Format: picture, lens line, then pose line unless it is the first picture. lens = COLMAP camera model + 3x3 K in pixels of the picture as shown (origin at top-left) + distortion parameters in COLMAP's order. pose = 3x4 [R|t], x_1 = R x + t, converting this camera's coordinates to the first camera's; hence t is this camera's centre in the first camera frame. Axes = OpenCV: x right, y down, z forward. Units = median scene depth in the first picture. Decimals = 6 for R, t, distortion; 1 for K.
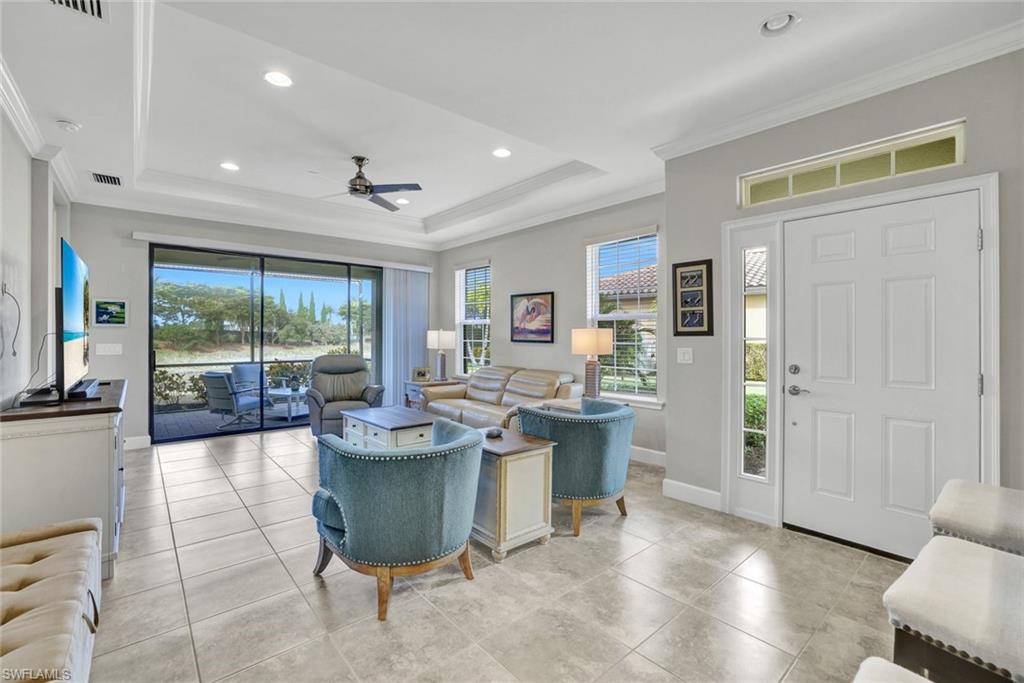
lens RADIAL K [[449.3, 0, 513.9], [0, 449.3, 335.1], [0, 0, 1]] dist [-0.022501, 0.002550]
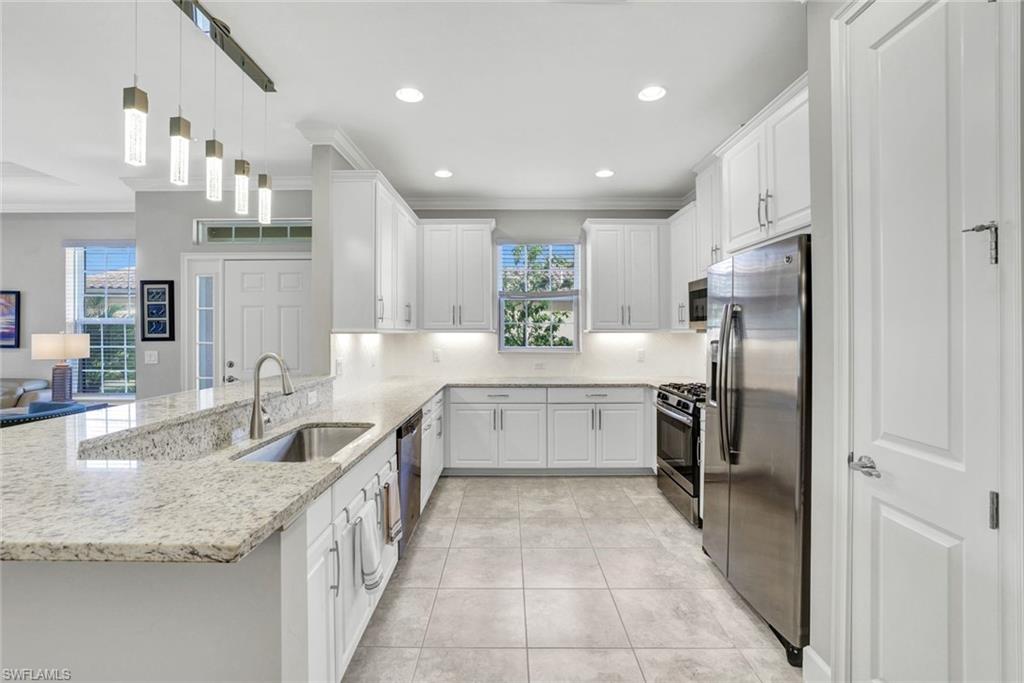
lens RADIAL K [[449.3, 0, 505.2], [0, 449.3, 333.3], [0, 0, 1]] dist [-0.022501, 0.002550]
pose [[0.663359, 0.002213, 0.748298, 0.082254], [-0.001742, 0.999997, -0.001412, -0.013100], [-0.748299, -0.000367, 0.663361, -0.351966]]
